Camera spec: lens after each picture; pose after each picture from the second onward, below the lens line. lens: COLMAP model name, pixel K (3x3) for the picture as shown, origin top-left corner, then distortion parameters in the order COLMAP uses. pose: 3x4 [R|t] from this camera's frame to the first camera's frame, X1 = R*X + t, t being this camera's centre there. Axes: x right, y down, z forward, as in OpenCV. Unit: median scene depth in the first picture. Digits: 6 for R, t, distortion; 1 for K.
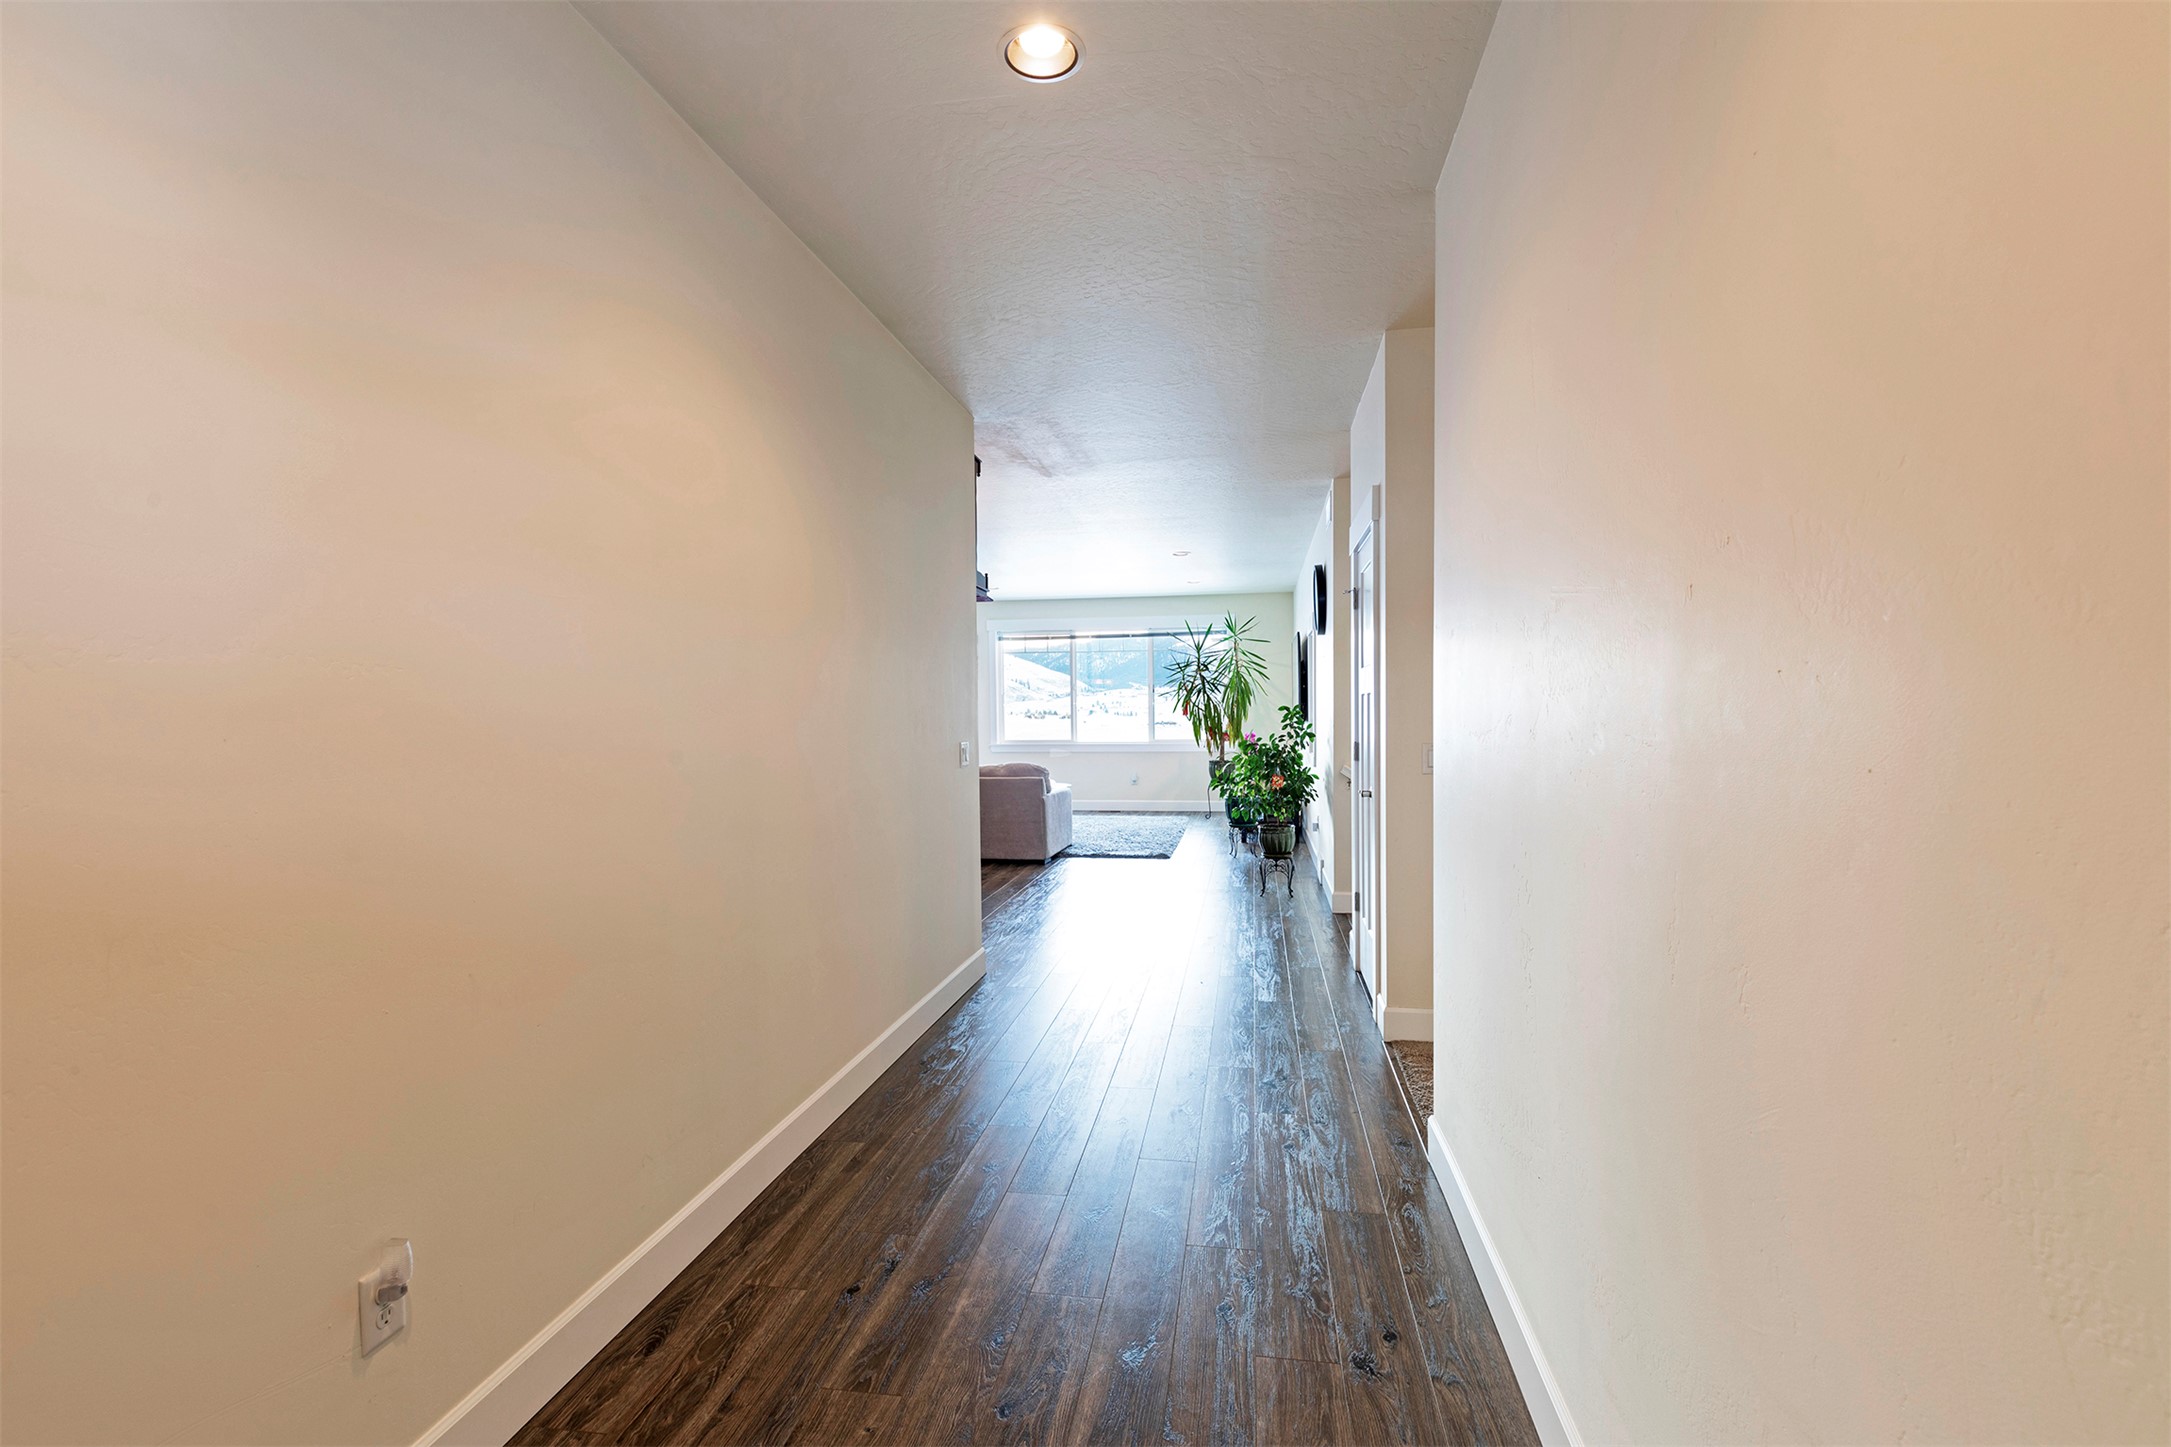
lens RADIAL K [[984.1, 0, 1088.7], [0, 984.1, 710.9], [0, 0, 1]] dist [0.015824, -0.005560]
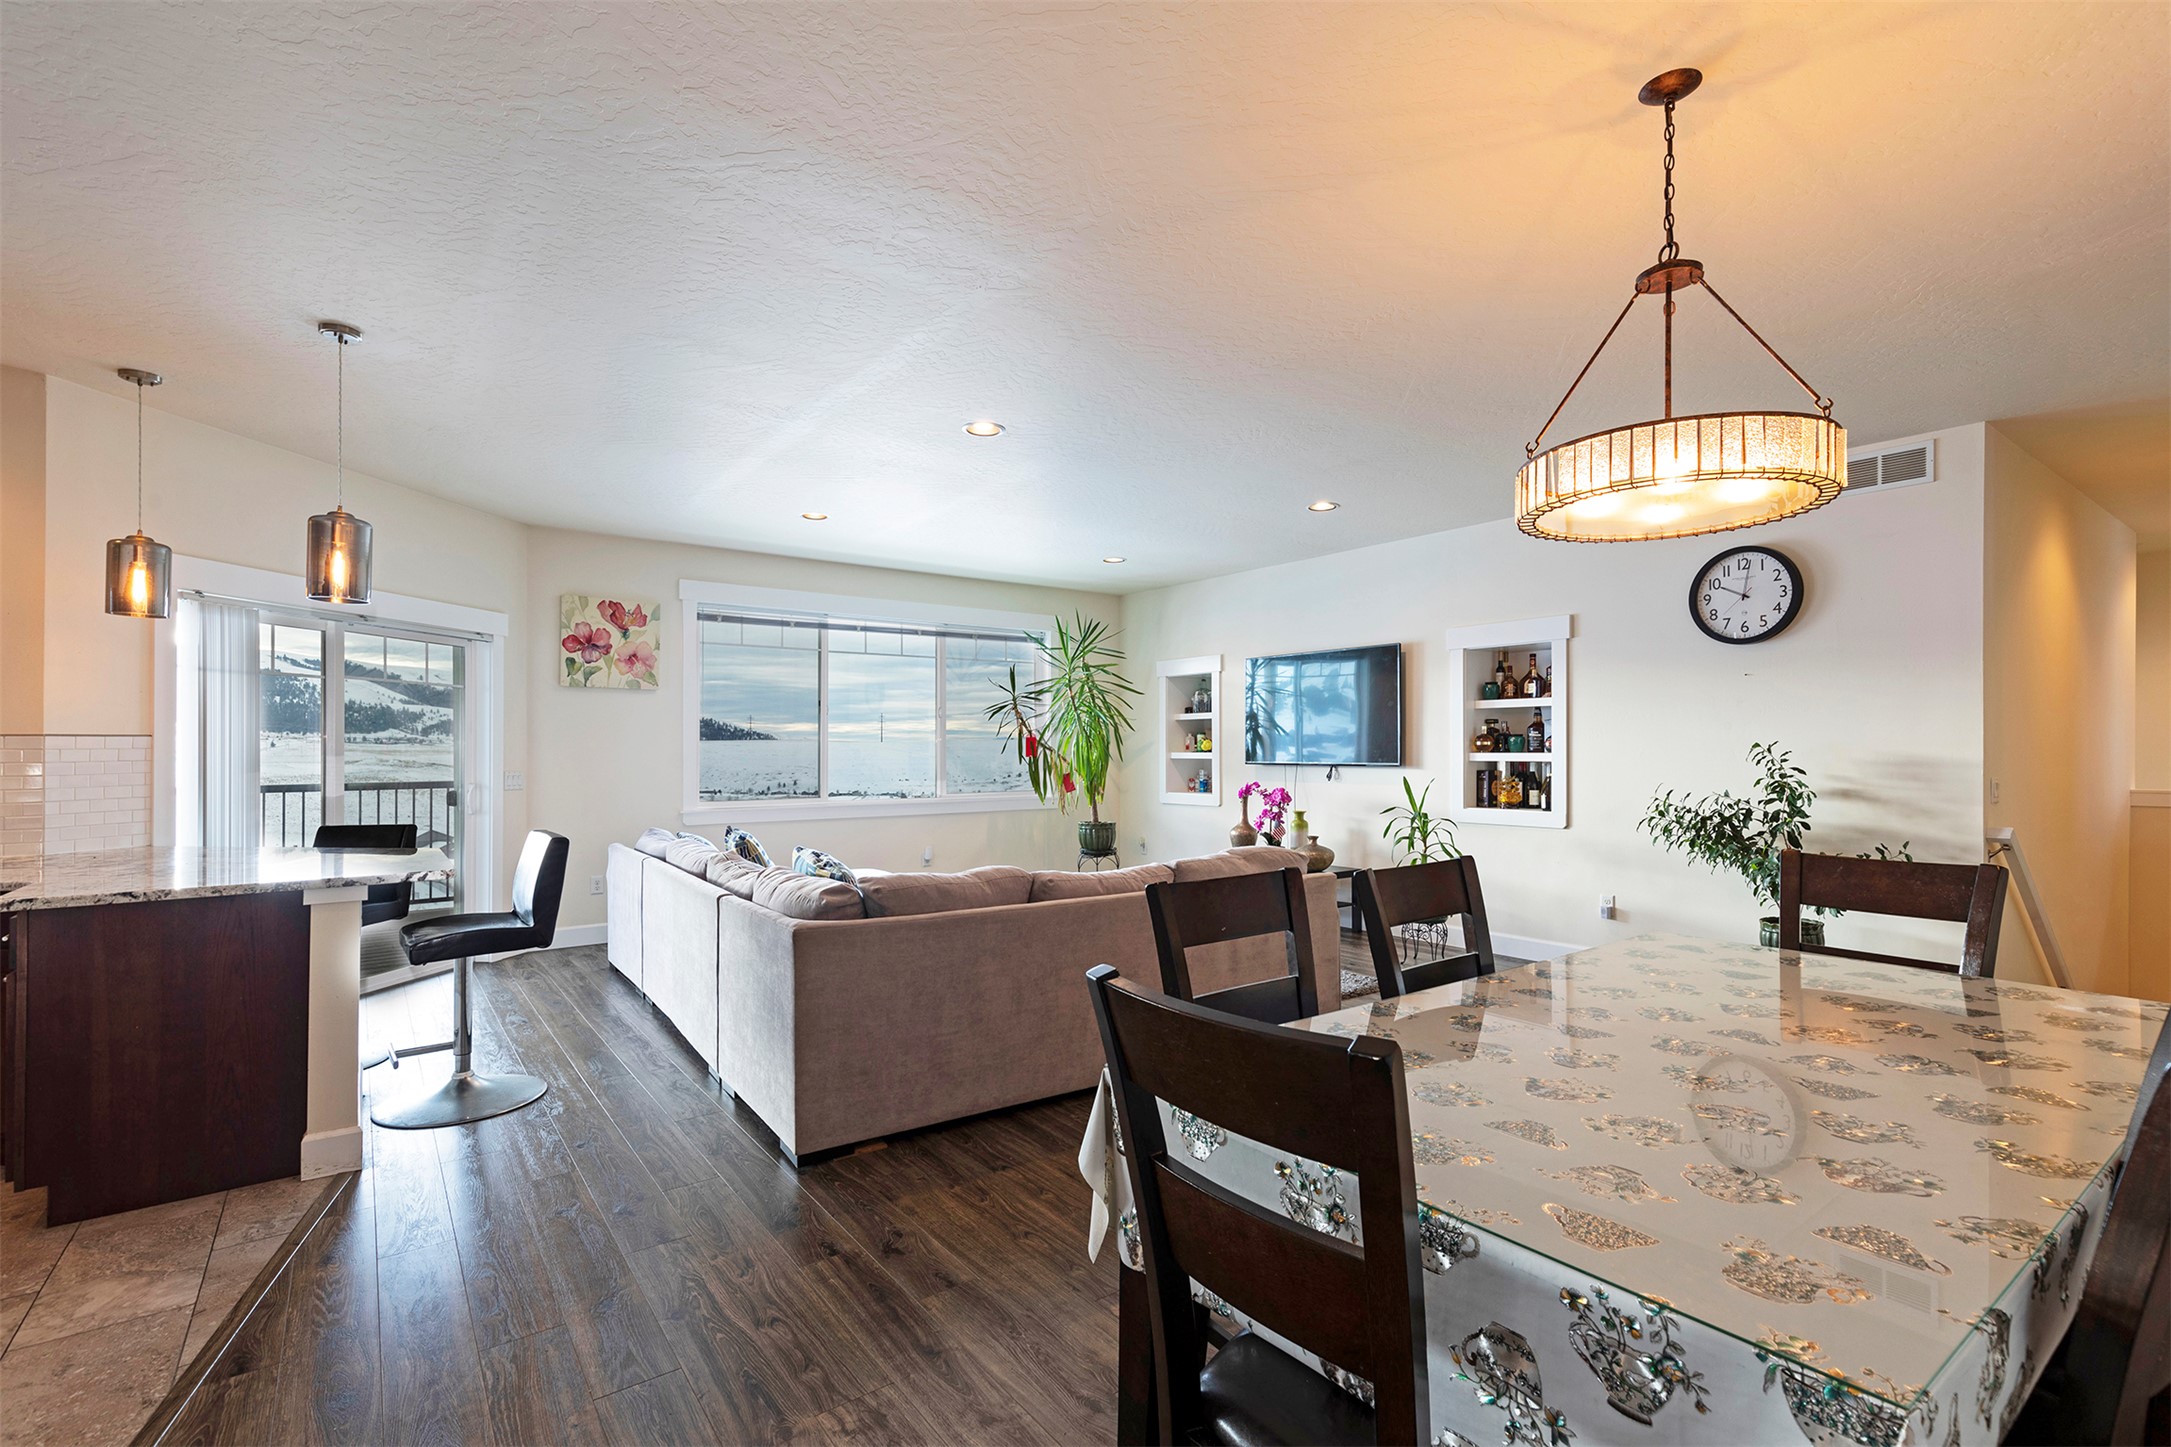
lens RADIAL K [[984.1, 0, 1104.9], [0, 984.1, 735.7], [0, 0, 1]] dist [0.015824, -0.005560]
pose [[0.687475, 0.019296, 0.725951, -0.364185], [-0.002992, 0.999714, -0.023739, 0.005898], [-0.726202, 0.014148, 0.687336, 0.511659]]
